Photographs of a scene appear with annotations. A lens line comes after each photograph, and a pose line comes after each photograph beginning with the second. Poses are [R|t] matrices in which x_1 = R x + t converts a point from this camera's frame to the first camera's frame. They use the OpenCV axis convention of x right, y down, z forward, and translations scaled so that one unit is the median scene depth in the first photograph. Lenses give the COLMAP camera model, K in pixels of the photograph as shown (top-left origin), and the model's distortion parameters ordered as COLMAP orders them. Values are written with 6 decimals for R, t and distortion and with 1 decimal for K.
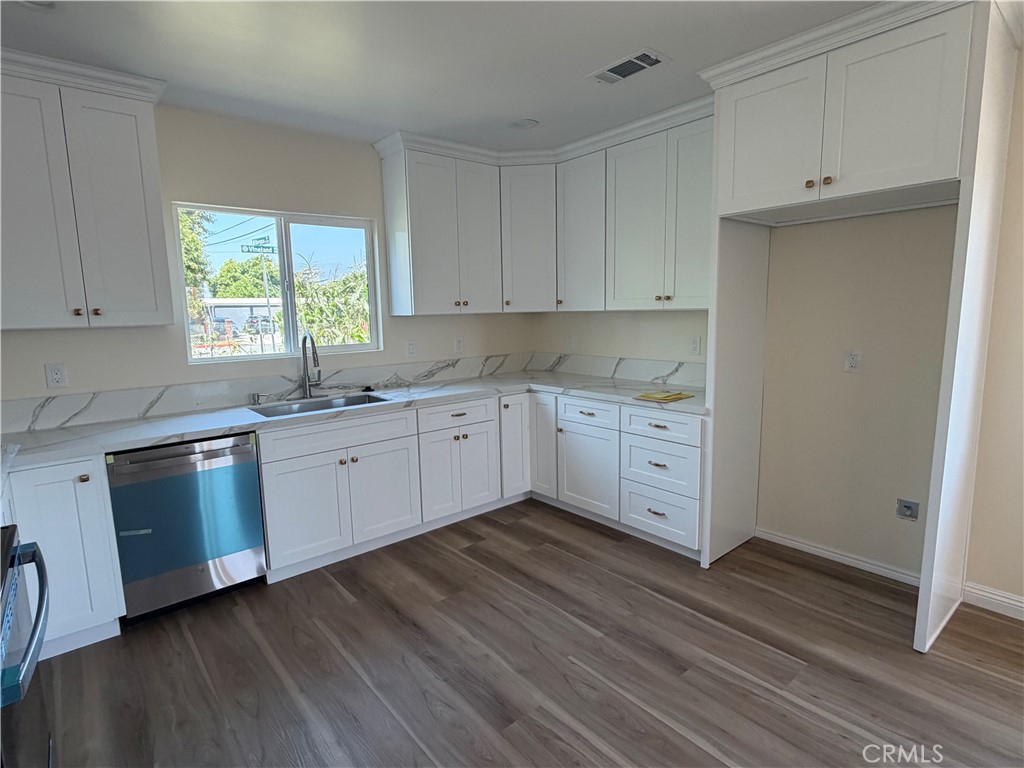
lens RADIAL K [[536.0, 0, 507.4], [0, 536.0, 386.8], [0, 0, 1]] dist [-0.000387, 0.000823]
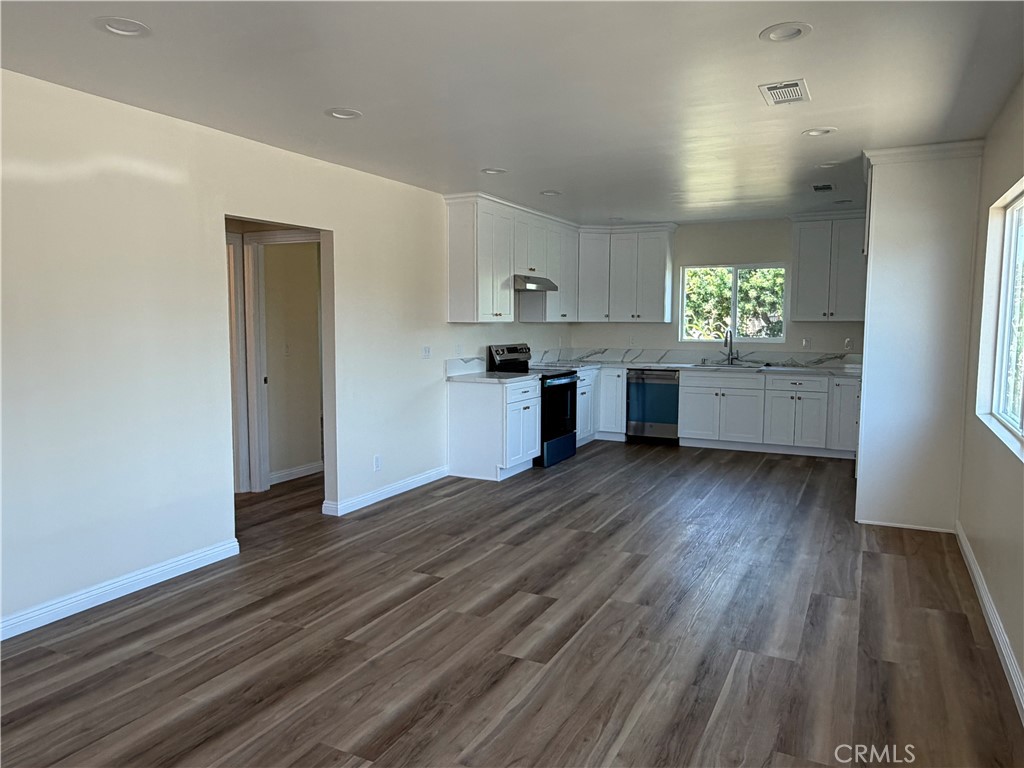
lens RADIAL K [[694.8, 0, 512.0], [0, 694.8, 384.0], [0, 0, 1]] dist [0.003411, 0.000481]
pose [[0.383453, 0.108513, -0.917163, 1.677530], [-0.141881, 0.988207, 0.057600, 0.060922], [0.912597, 0.108041, 0.394327, -0.668130]]
